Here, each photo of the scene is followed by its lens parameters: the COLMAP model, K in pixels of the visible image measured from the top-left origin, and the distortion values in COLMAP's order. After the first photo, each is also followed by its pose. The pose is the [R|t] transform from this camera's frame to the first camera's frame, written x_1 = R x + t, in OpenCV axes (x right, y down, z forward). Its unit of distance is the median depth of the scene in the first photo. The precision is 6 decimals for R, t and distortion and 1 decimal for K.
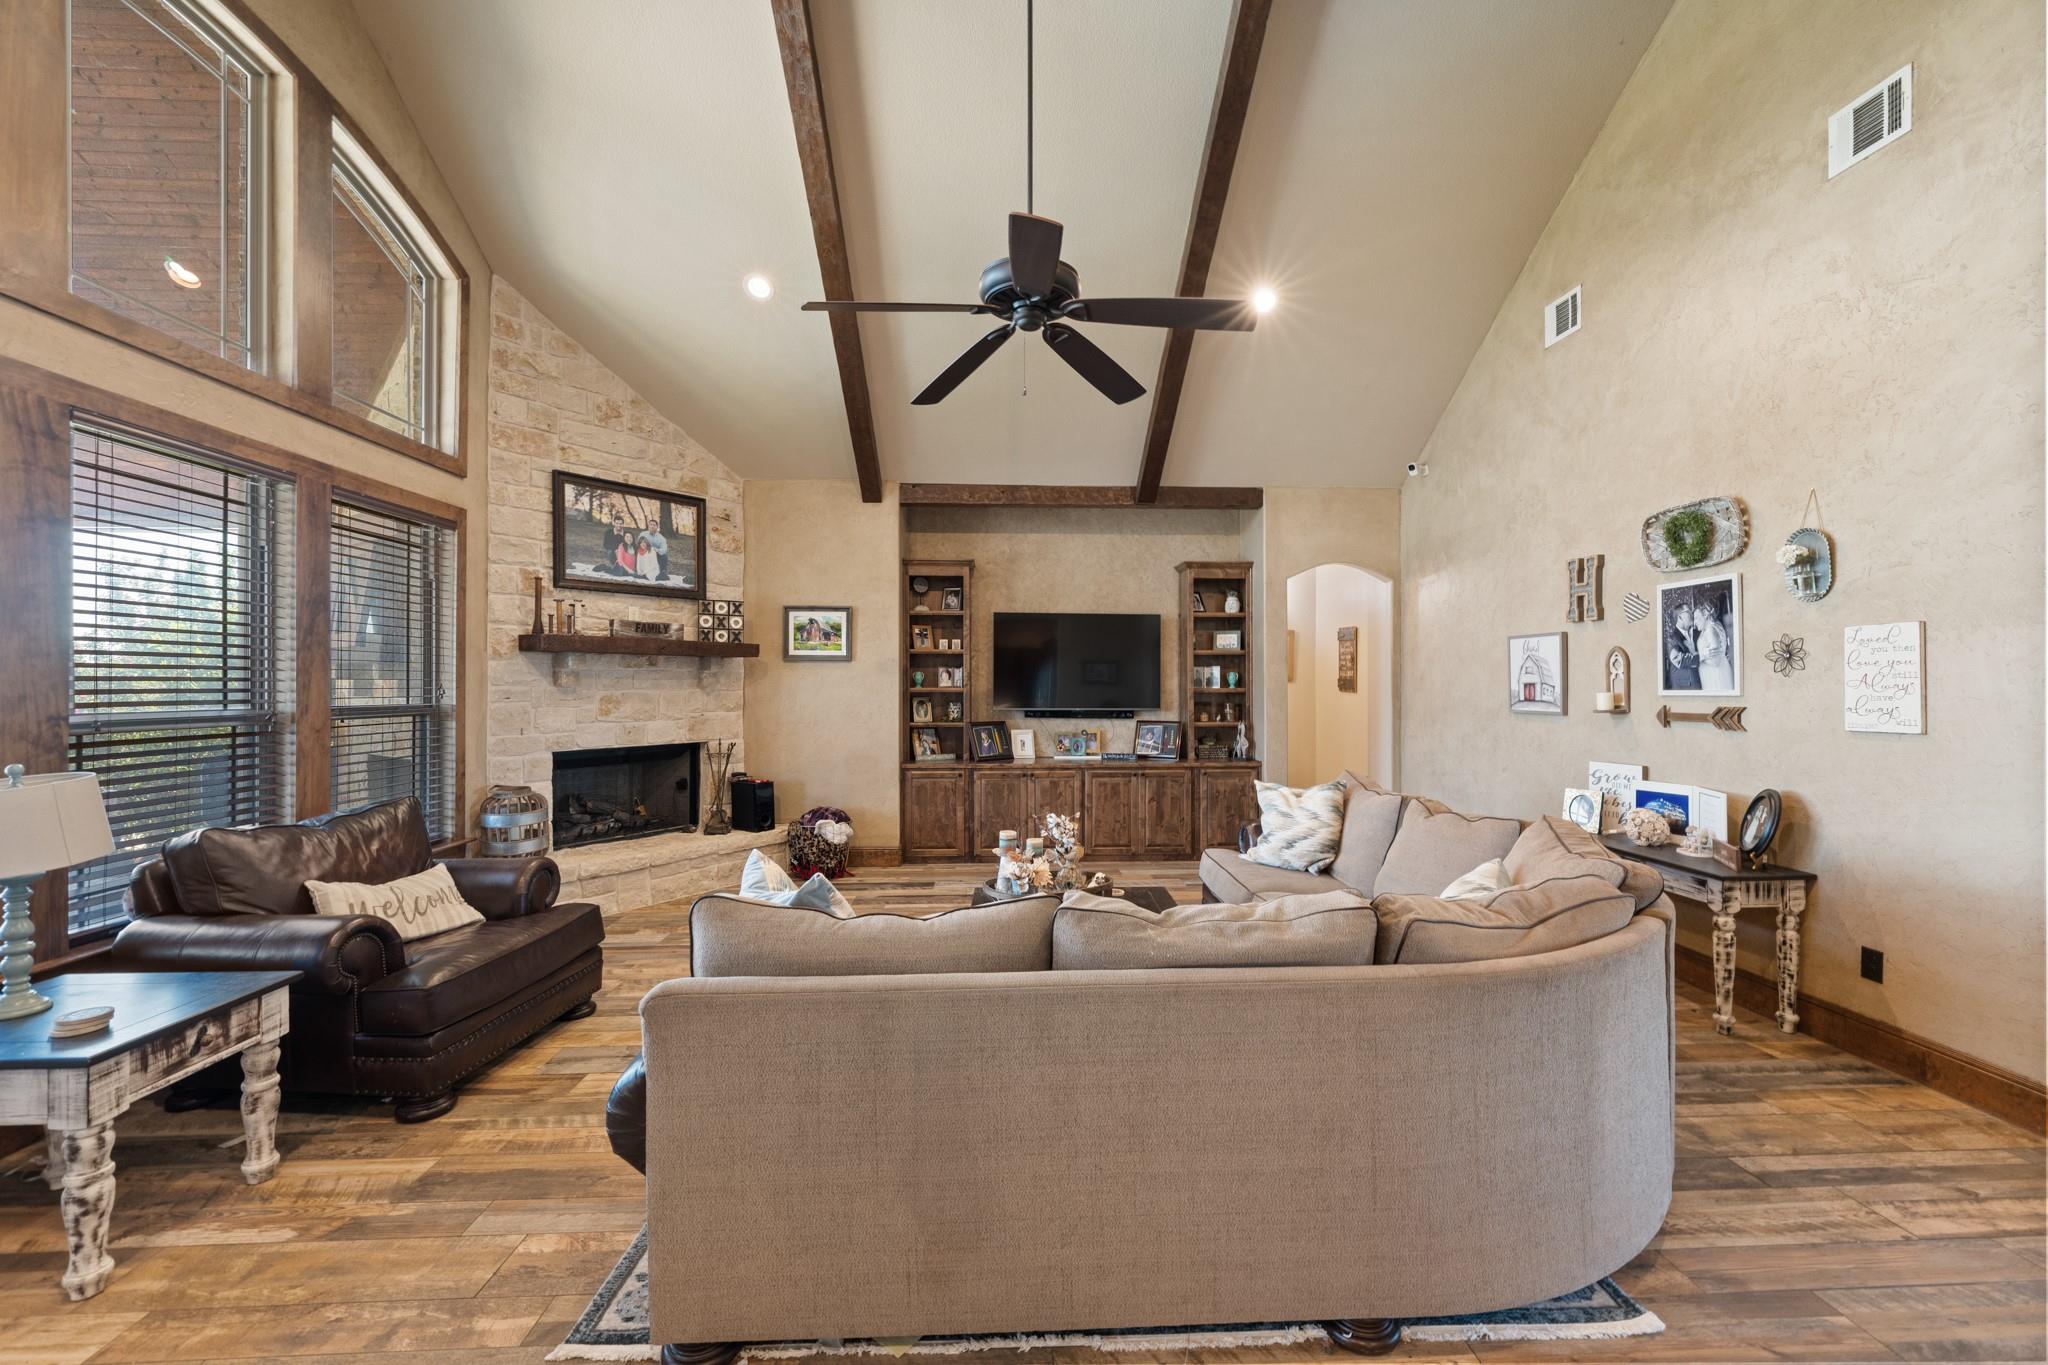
lens RADIAL K [[841.1, 0, 1018.5], [0, 841.1, 678.0], [0, 0, 1]] dist [-0.000225, -0.000342]
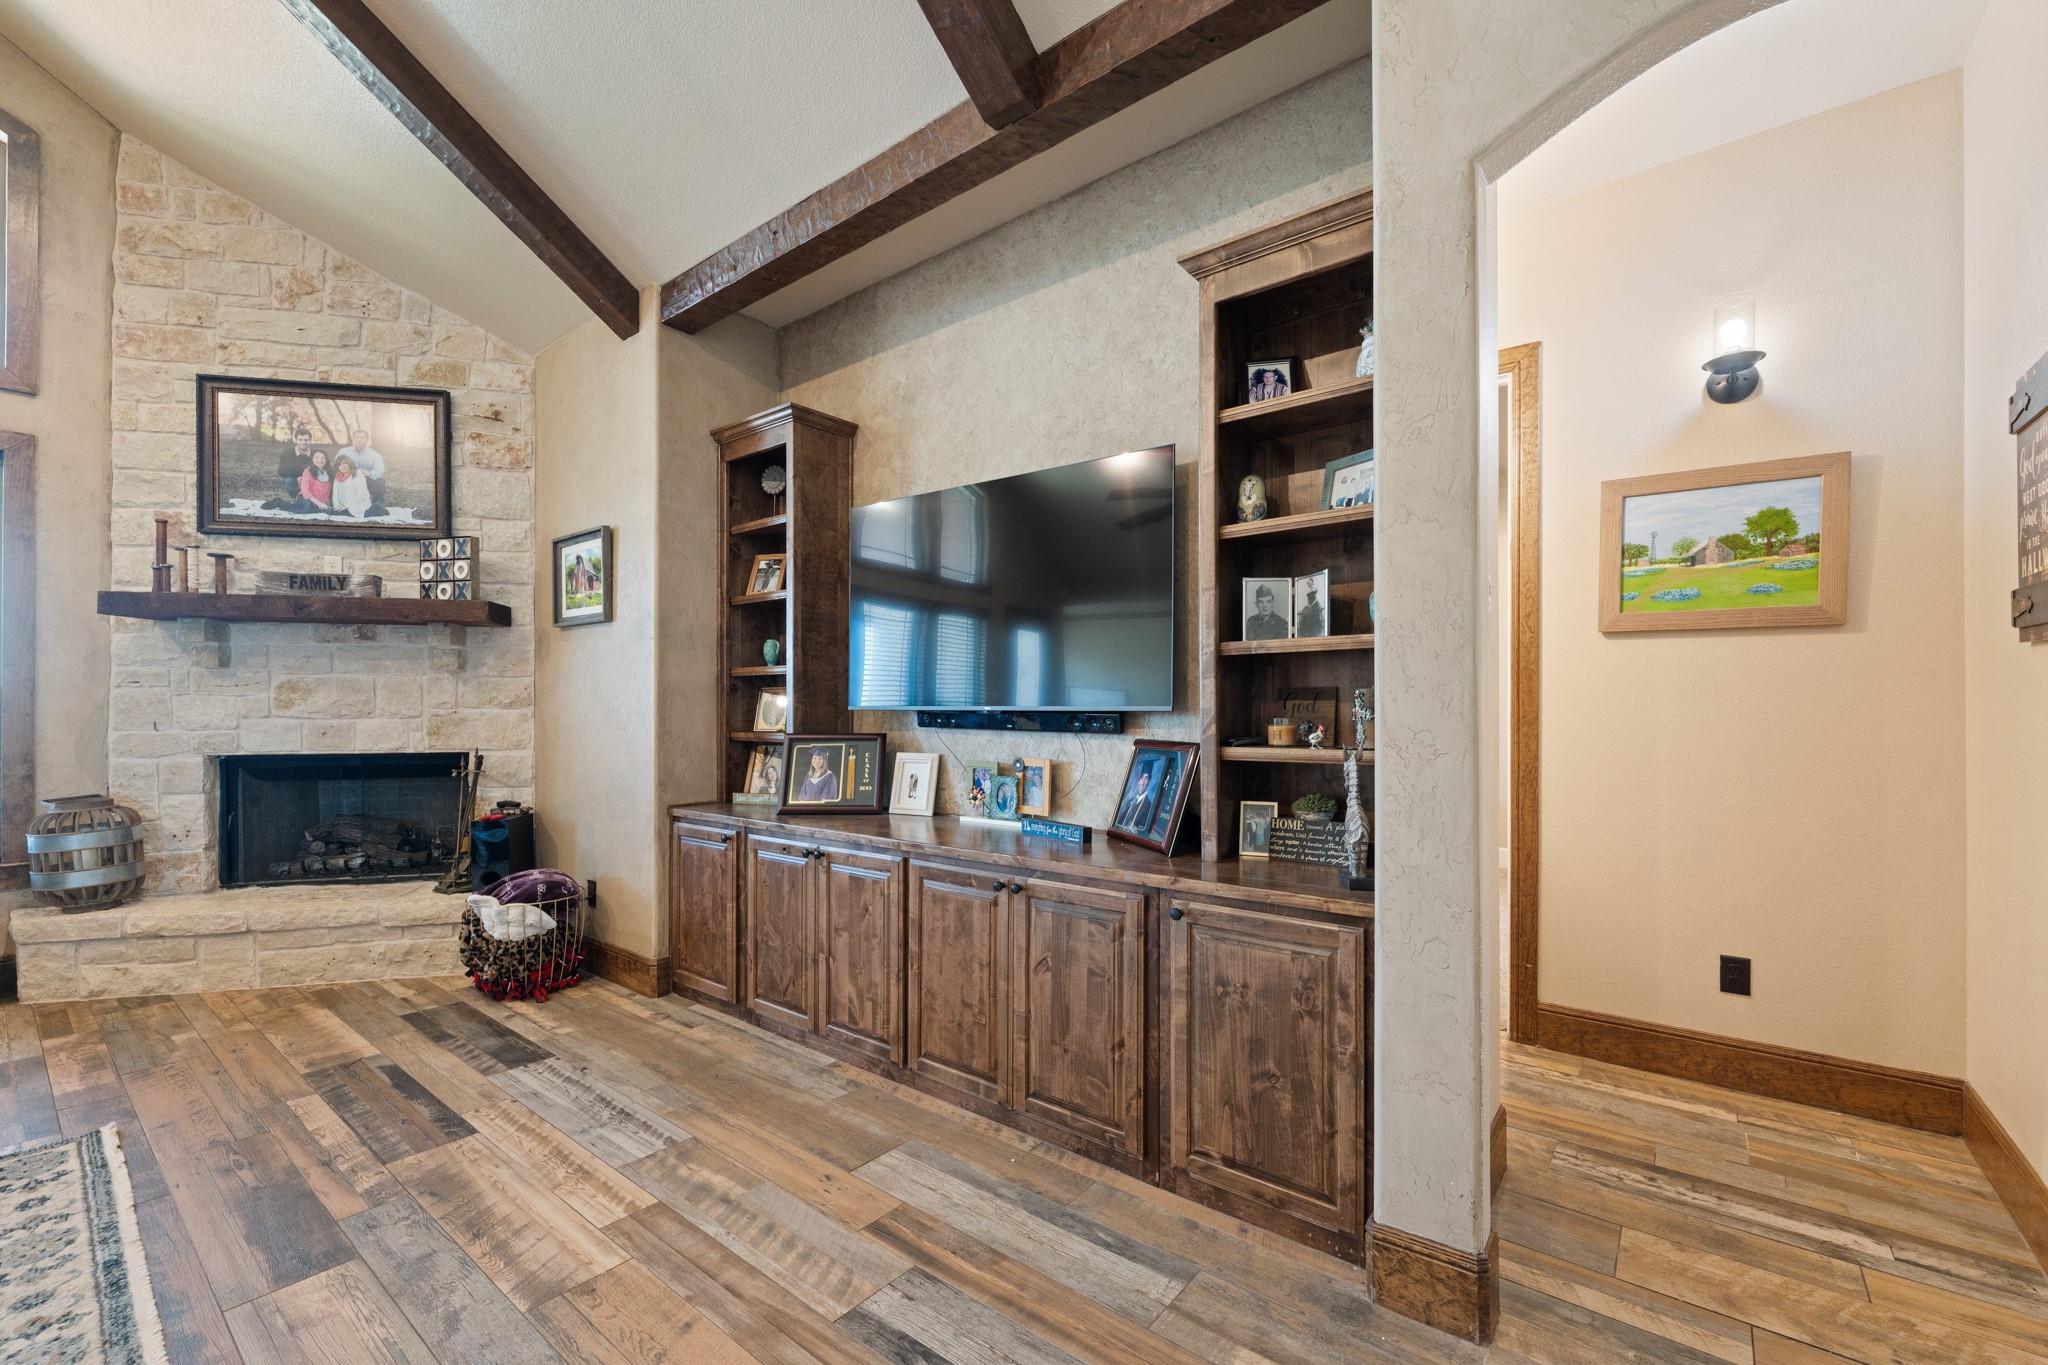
lens RADIAL K [[841.1, 0, 1017.0], [0, 841.1, 704.3], [0, 0, 1]] dist [-0.000225, -0.000342]
pose [[0.748229, -0.004913, -0.663423, 0.441964], [0.005319, 0.999985, -0.001407, 0.043942], [0.663420, -0.002476, 0.748243, 0.852962]]
